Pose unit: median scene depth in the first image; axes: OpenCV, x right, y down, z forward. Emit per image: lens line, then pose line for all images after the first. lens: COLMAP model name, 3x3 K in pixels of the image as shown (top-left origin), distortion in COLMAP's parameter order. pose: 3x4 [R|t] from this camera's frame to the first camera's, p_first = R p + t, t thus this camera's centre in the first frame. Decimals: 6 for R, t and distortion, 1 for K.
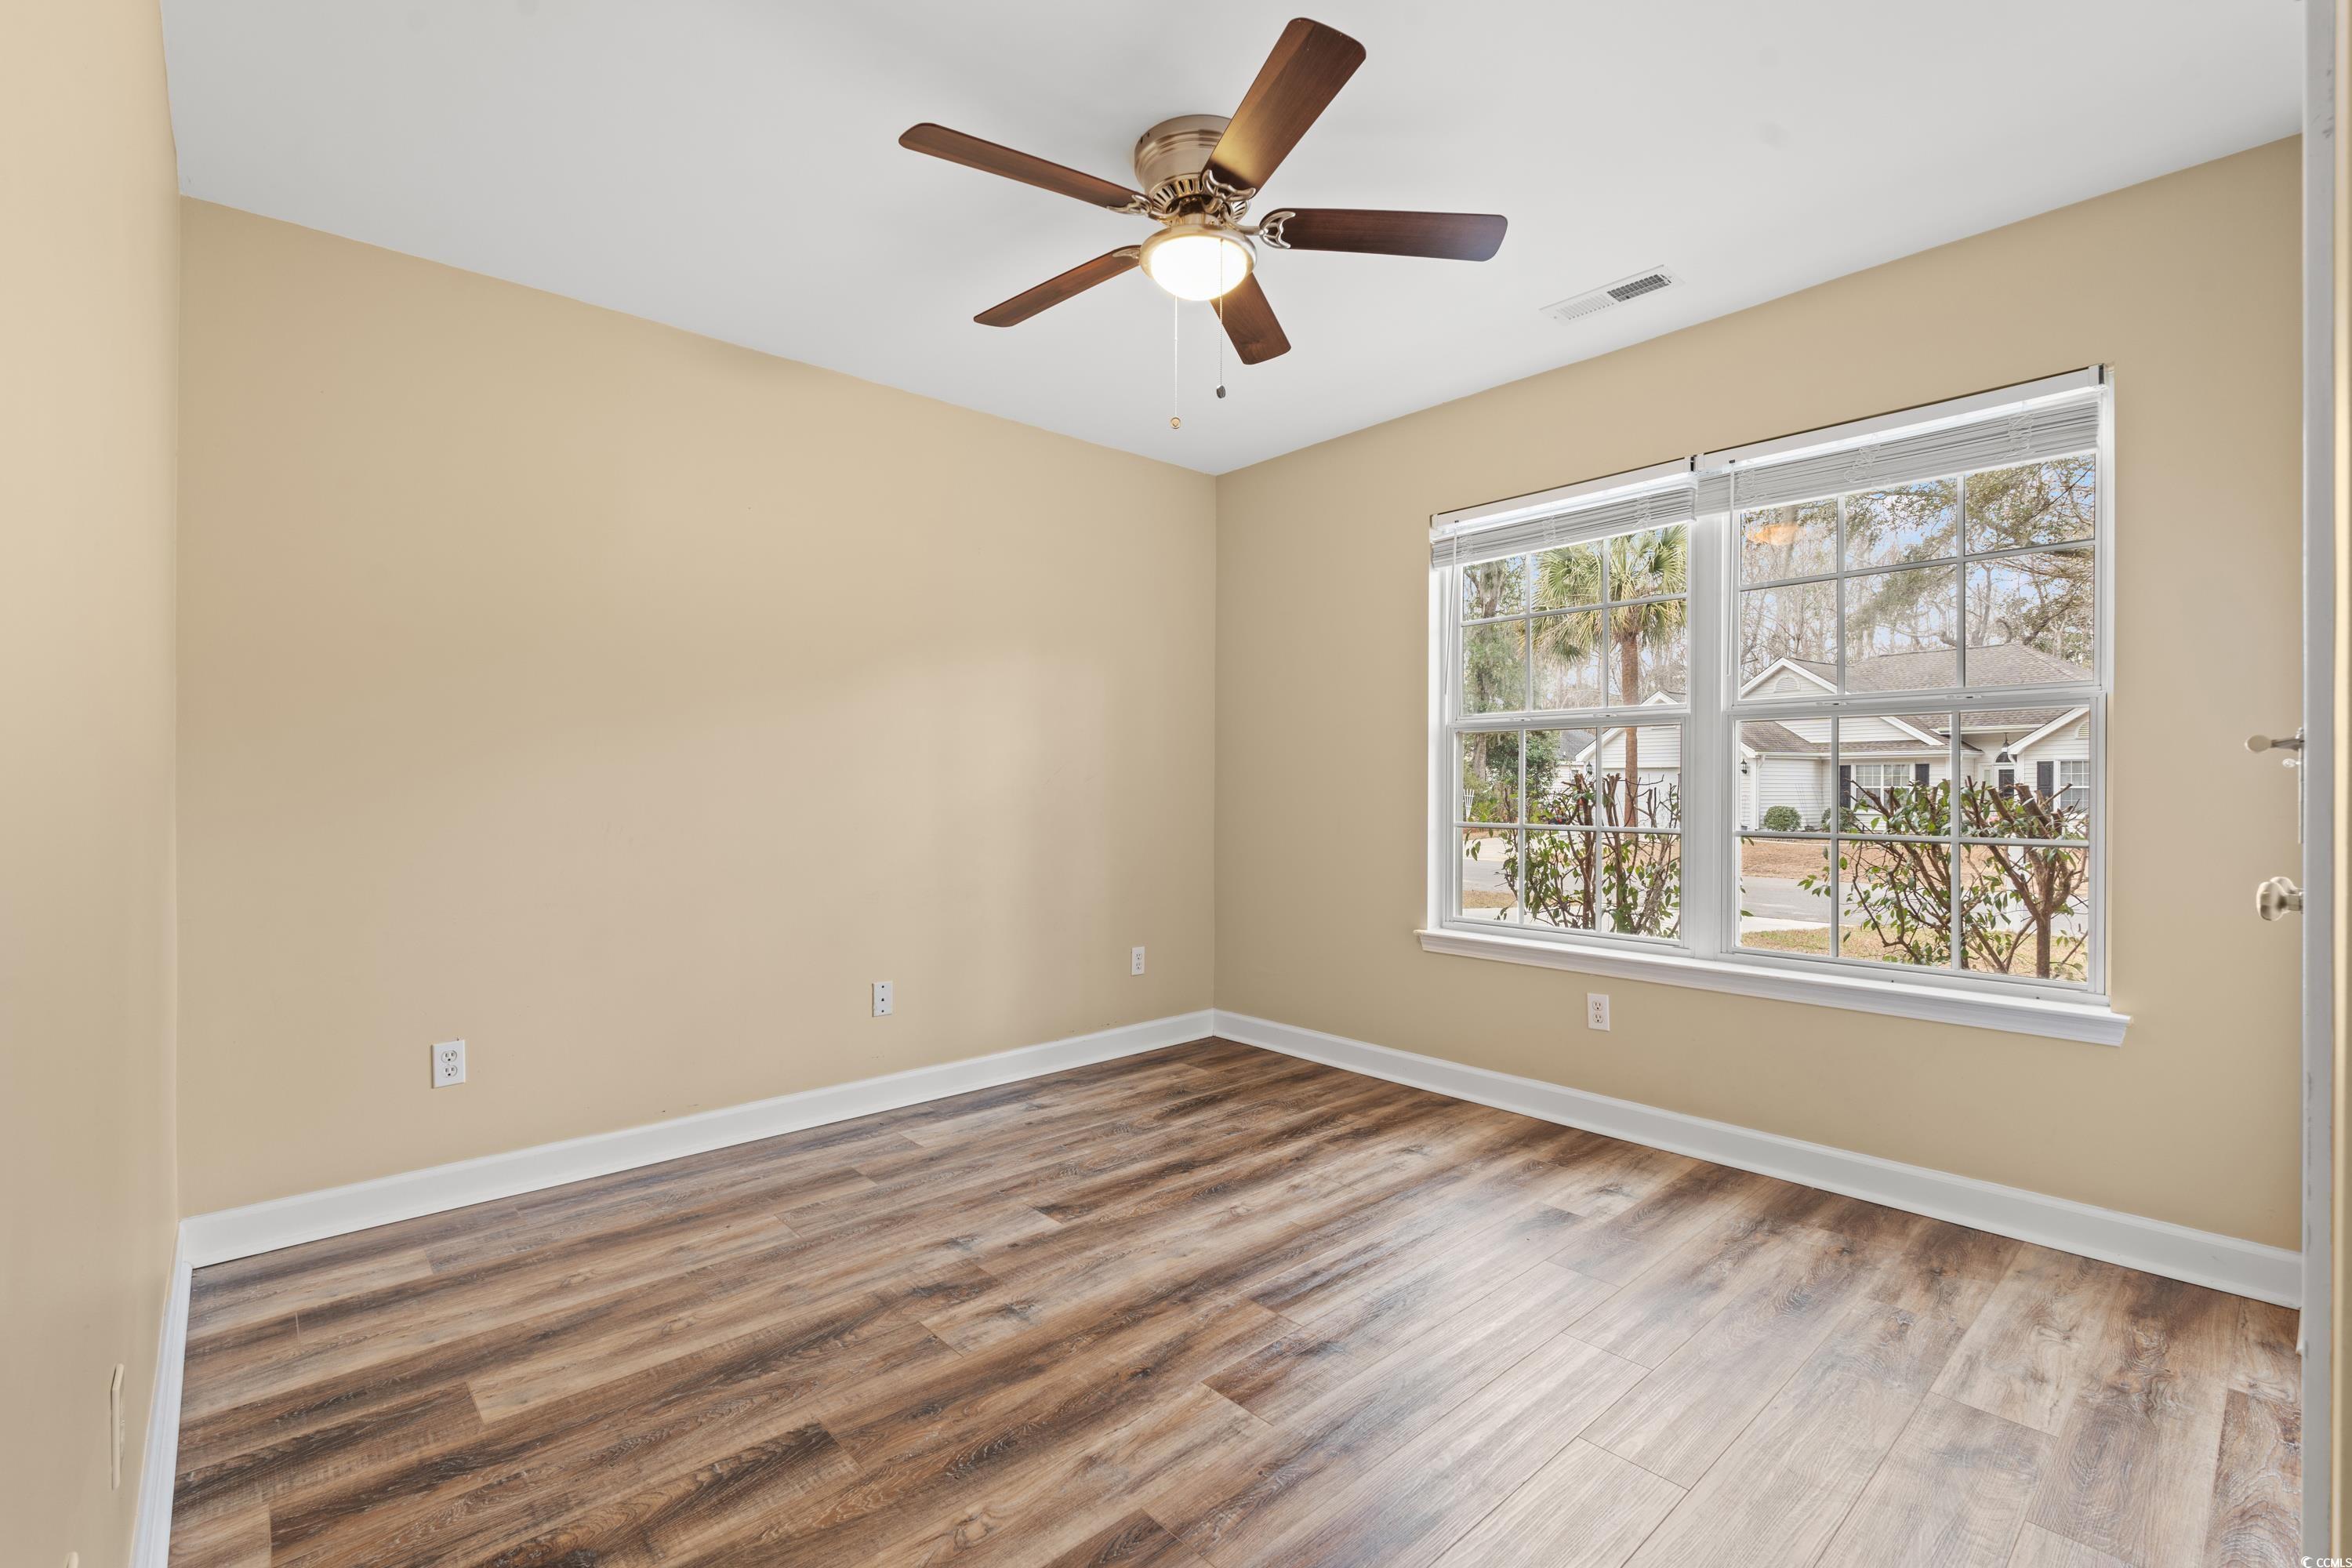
lens RADIAL K [[1029.8, 0, 1179.6], [0, 1029.8, 784.7], [0, 0, 1]] dist [-0.002282, 0.000347]
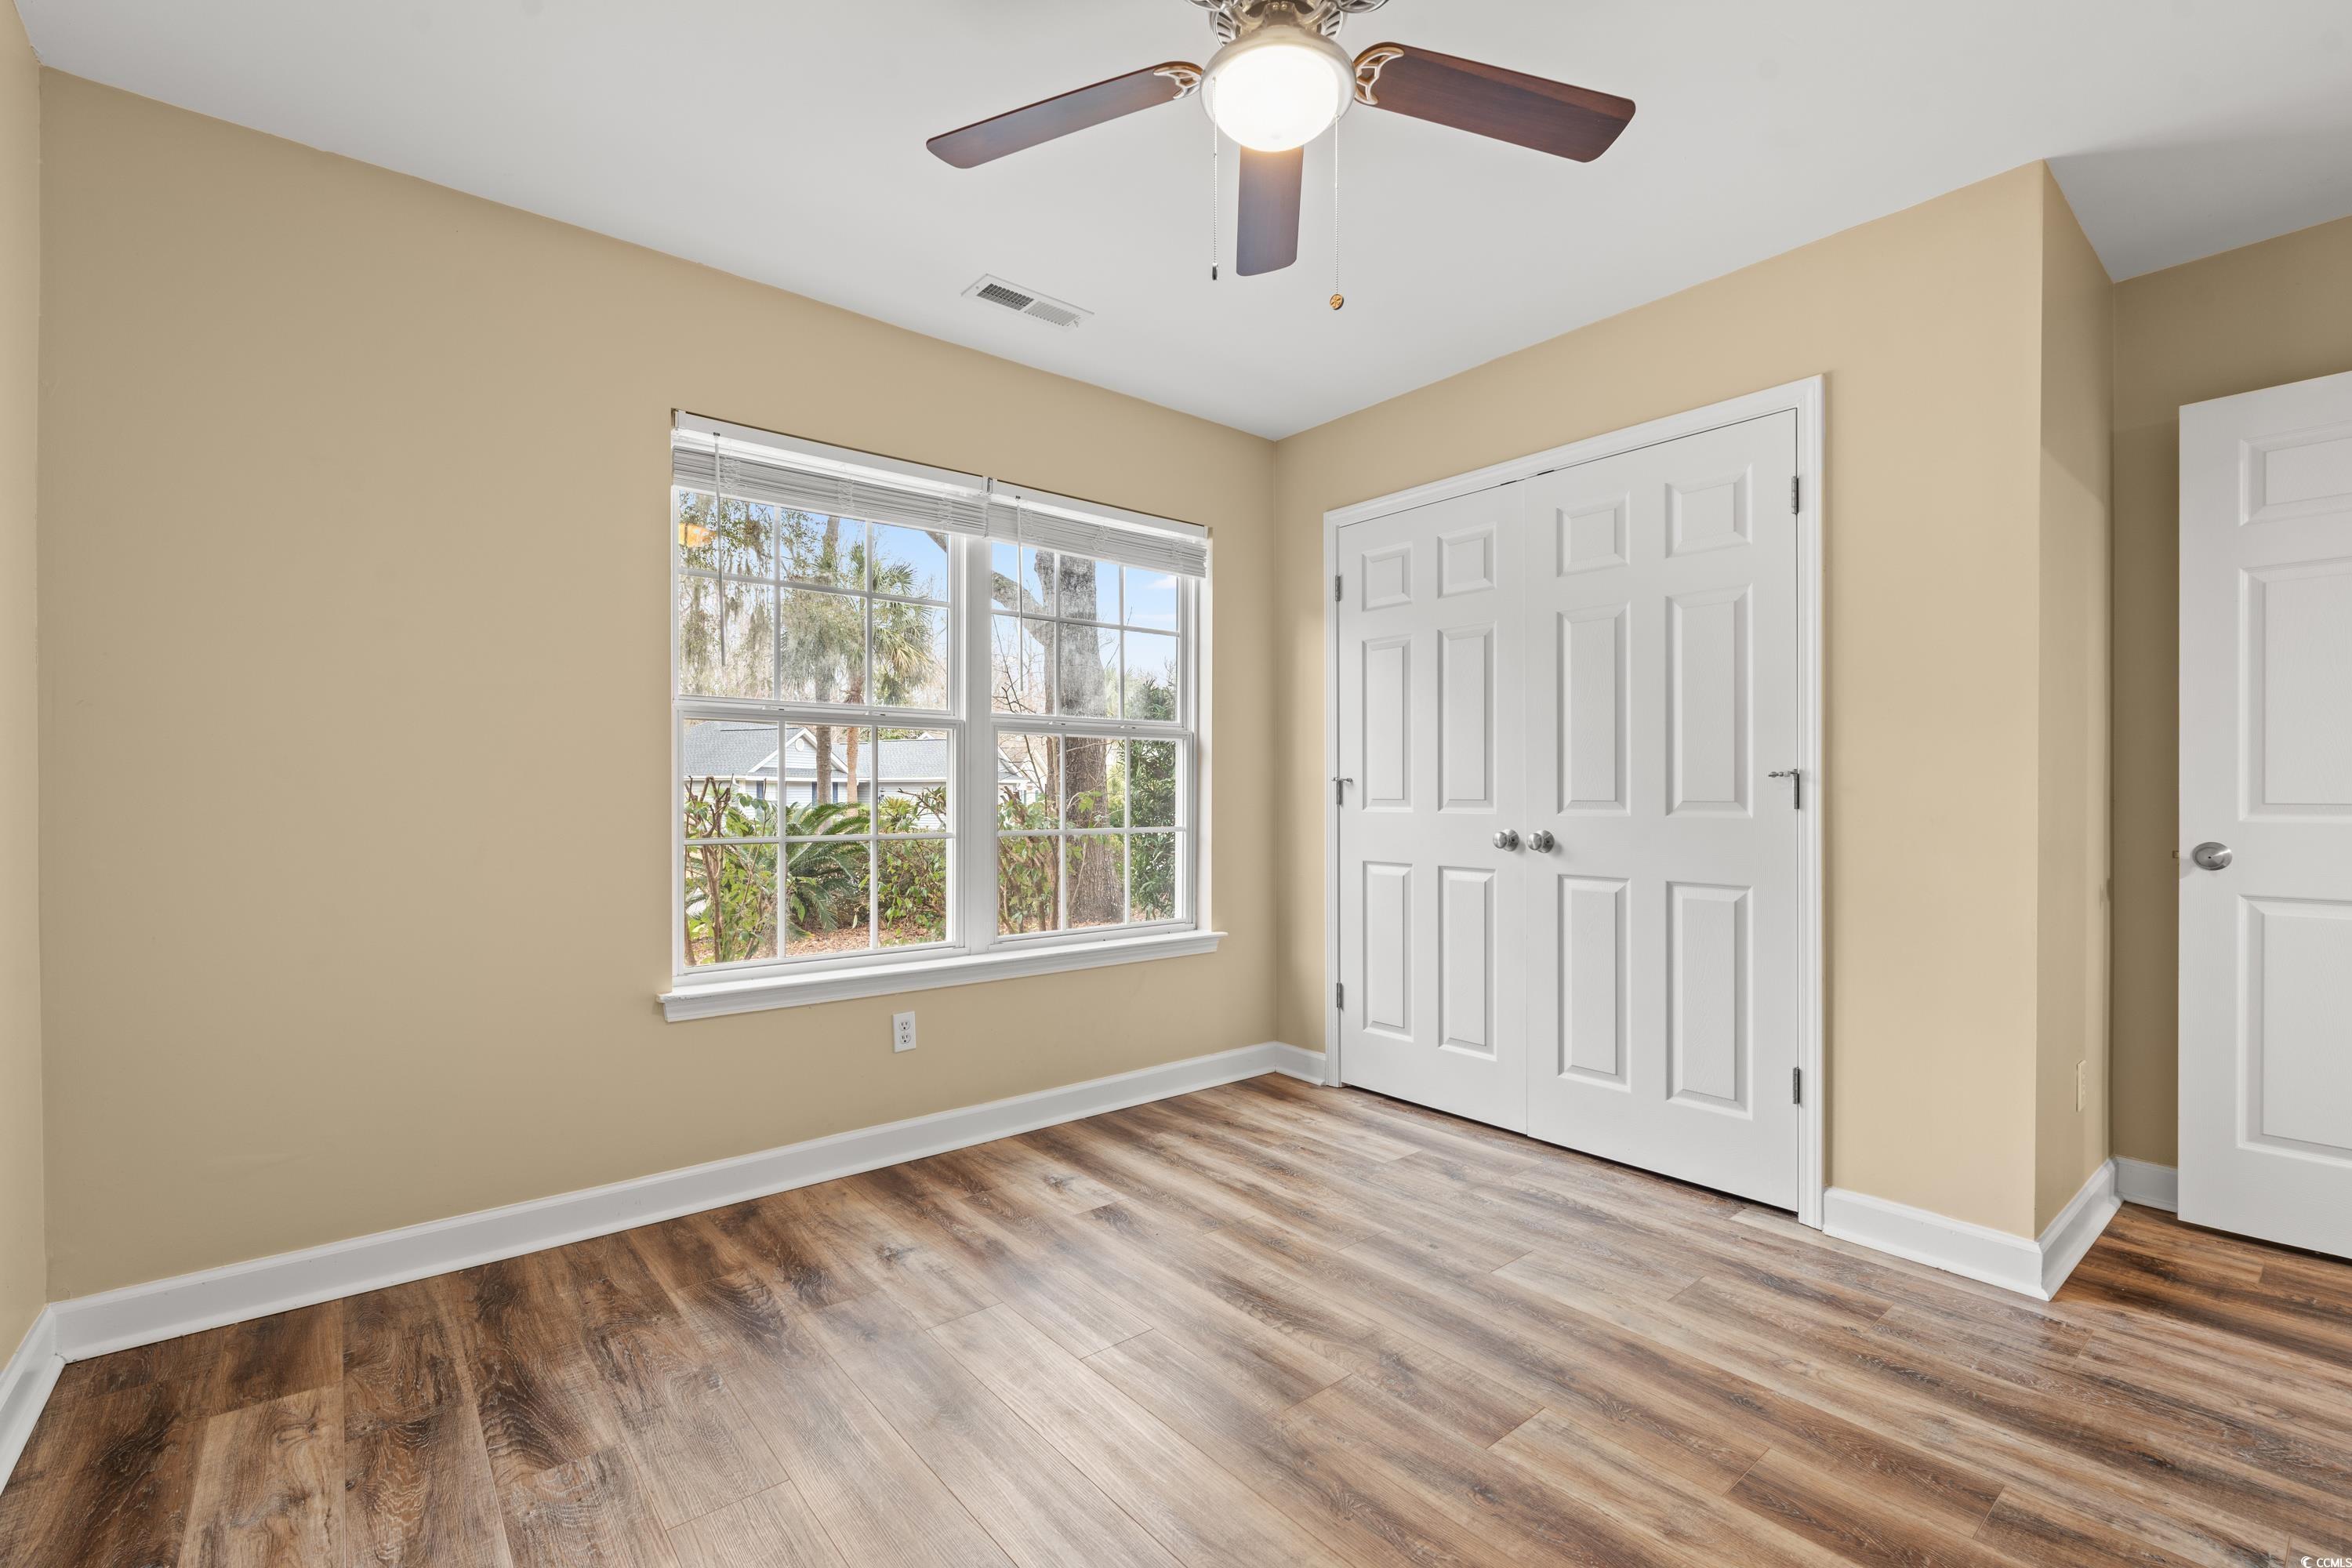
lens RADIAL K [[1029.8, 0, 1179.6], [0, 1029.8, 784.7], [0, 0, 1]] dist [-0.002282, 0.000347]
pose [[0.049975, 0.011435, 0.998685, -0.665740], [-0.002338, 0.999933, -0.011333, 0.010347], [-0.998748, -0.001769, 0.049999, 0.912405]]
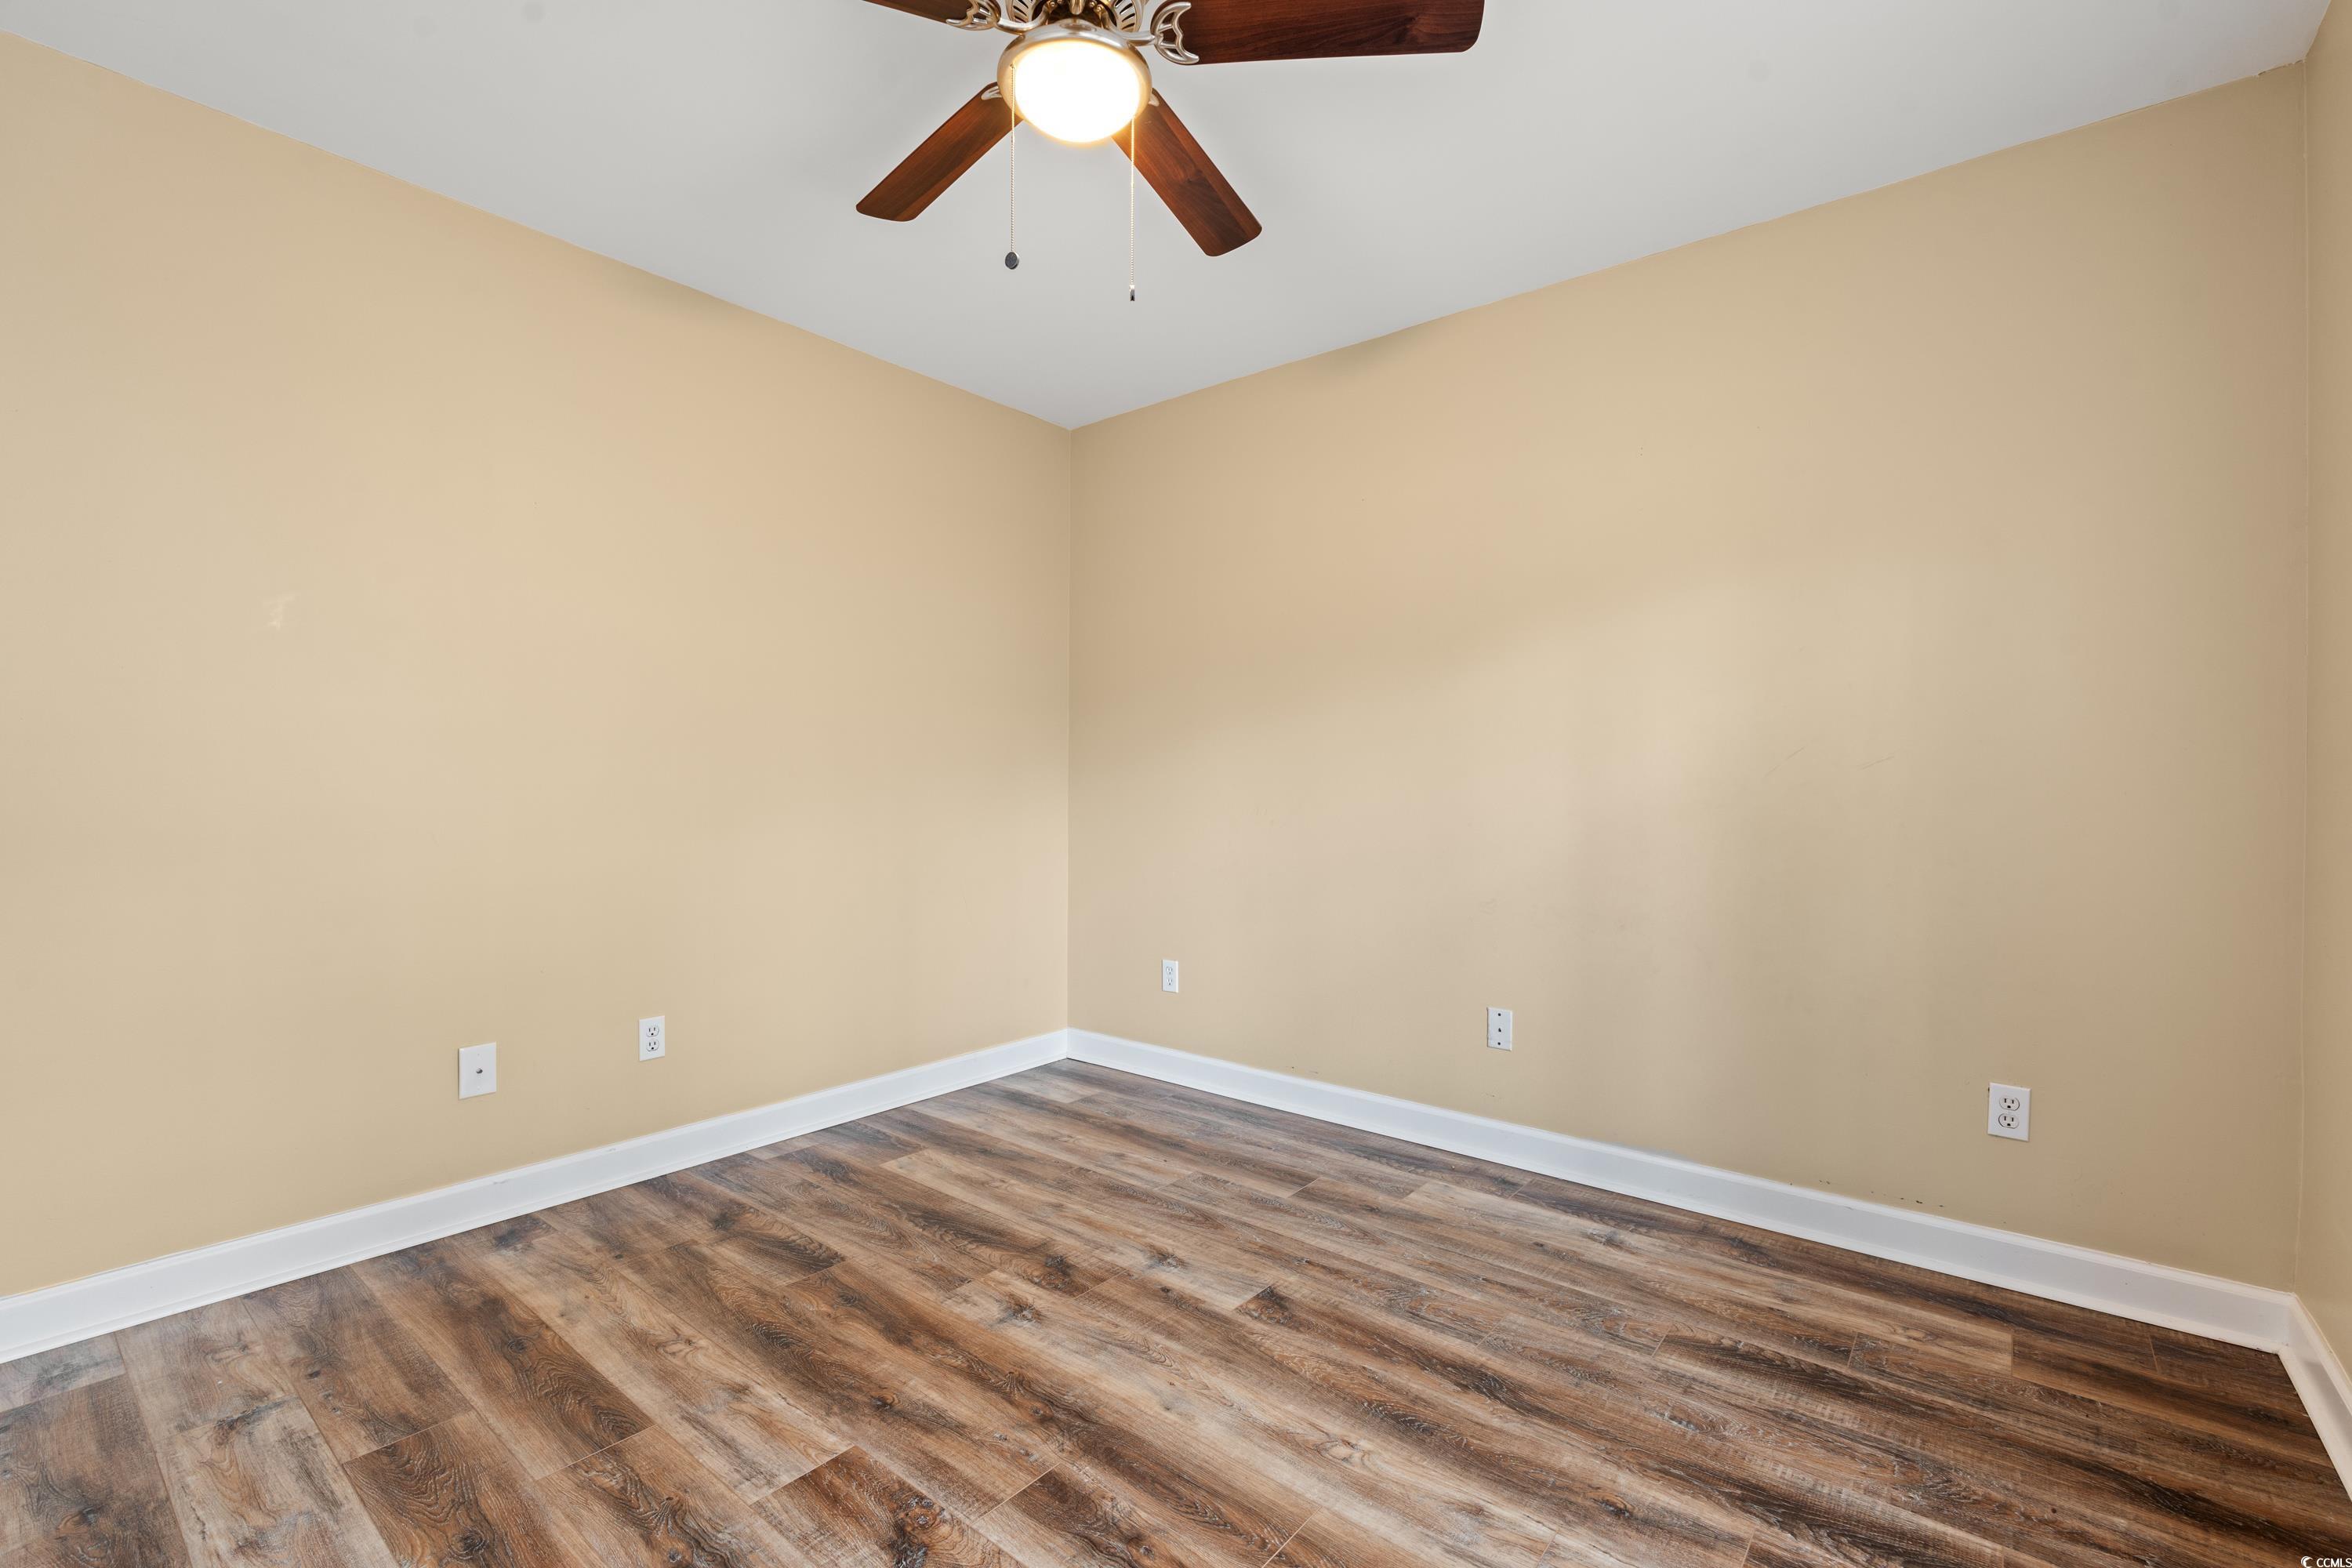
lens RADIAL K [[1029.8, 0, 1179.6], [0, 1029.8, 784.7], [0, 0, 1]] dist [-0.002282, 0.000347]
pose [[0.148336, 0.004780, -0.988926, 0.690406], [-0.004152, 0.999983, 0.004211, 0.009705], [0.988928, 0.003482, 0.148353, 0.851940]]
